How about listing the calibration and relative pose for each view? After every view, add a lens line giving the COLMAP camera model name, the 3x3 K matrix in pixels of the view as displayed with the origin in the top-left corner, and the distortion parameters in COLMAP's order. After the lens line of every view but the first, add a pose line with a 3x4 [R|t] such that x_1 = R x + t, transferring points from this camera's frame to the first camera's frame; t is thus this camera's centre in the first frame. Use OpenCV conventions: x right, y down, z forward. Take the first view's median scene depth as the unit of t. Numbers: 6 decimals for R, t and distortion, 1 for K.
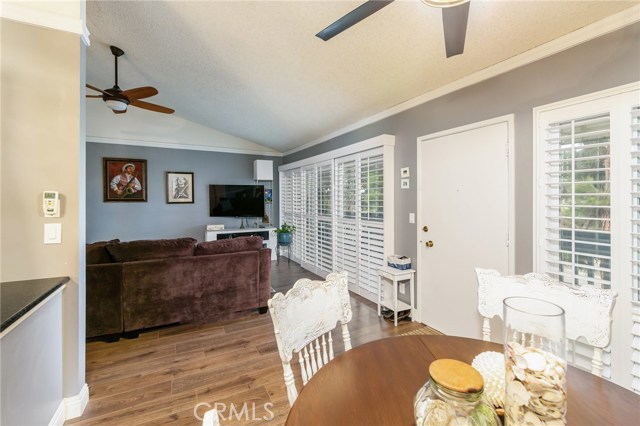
lens RADIAL K [[277.9, 0, 322.5], [0, 277.9, 200.1], [0, 0, 1]] dist [0.003558, 0.000698]
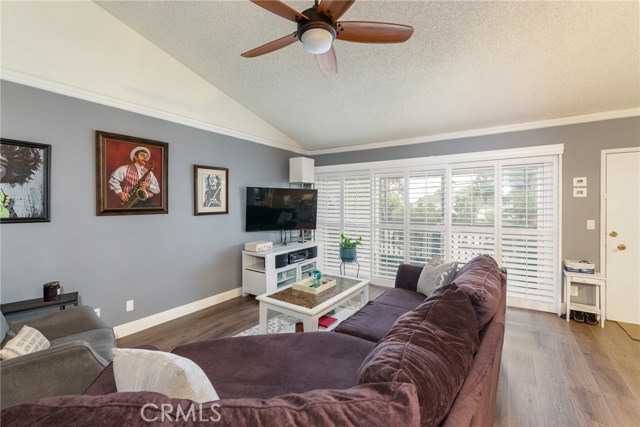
lens RADIAL K [[277.9, 0, 321.7], [0, 277.9, 204.1], [0, 0, 1]] dist [0.003558, 0.000698]
pose [[0.875641, -0.004136, 0.482944, -0.663919], [0.005689, 0.999982, -0.001751, -0.011007], [-0.482928, 0.004280, 0.875649, 0.333148]]
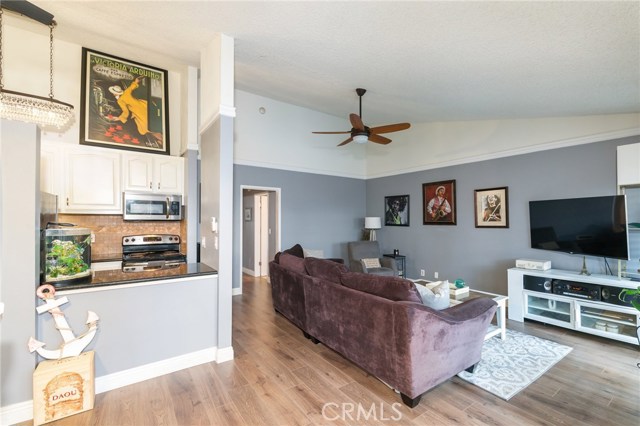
lens RADIAL K [[277.9, 0, 316.4], [0, 277.9, 221.5], [0, 0, 1]] dist [0.003558, 0.000698]
pose [[0.121547, 0.003034, -0.992581, 0.240563], [-0.007935, 0.999966, 0.002085, -0.004118], [0.992554, 0.007623, 0.121567, 0.452369]]
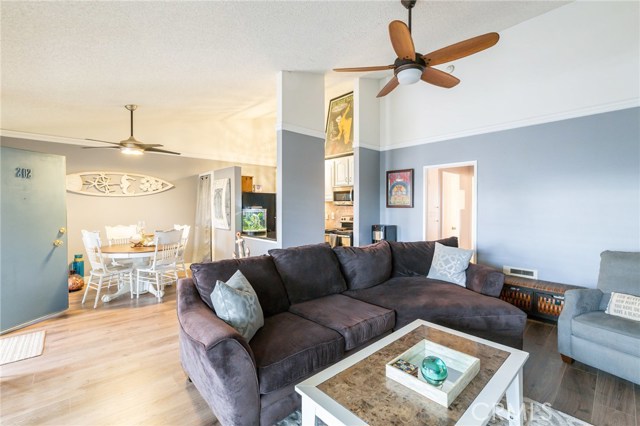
lens RADIAL K [[277.9, 0, 321.6], [0, 277.9, 208.7], [0, 0, 1]] dist [0.003558, 0.000698]
pose [[-0.964396, 0.001821, -0.264455, -0.213863], [-0.001812, 0.999907, 0.013493, -0.003033], [0.264455, 0.013492, -0.964304, 1.090847]]
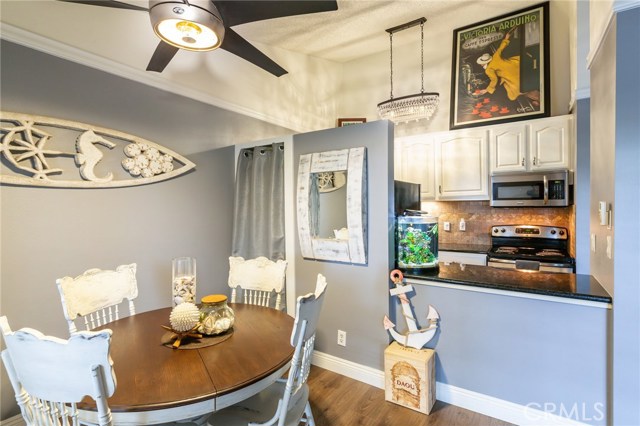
lens RADIAL K [[312.7, 0, 321.0], [0, 312.7, 210.2], [0, 0, 1]] dist [0.001479, -0.000810]
pose [[-0.878265, 0.010050, -0.478068, 0.123478], [0.005091, 0.999919, 0.011668, -0.005482], [0.478146, 0.007814, -0.878245, 0.474520]]
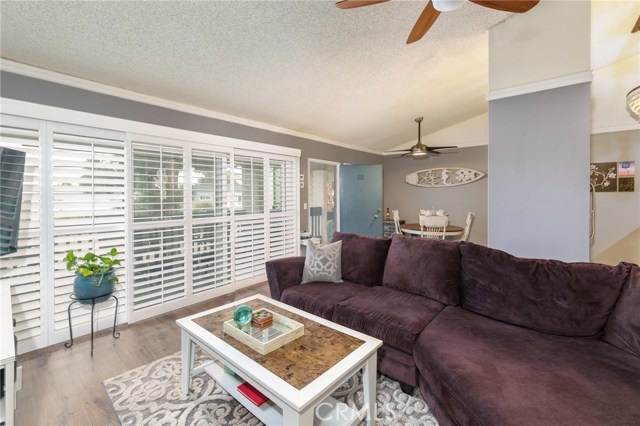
lens RADIAL K [[277.9, 0, 315.8], [0, 277.9, 190.1], [0, 0, 1]] dist [0.003558, 0.000698]
pose [[-0.360797, 0.021058, 0.932406, -0.727619], [0.008199, 0.999778, -0.019407, 0.000595], [-0.932608, 0.000643, -0.360890, 0.918112]]
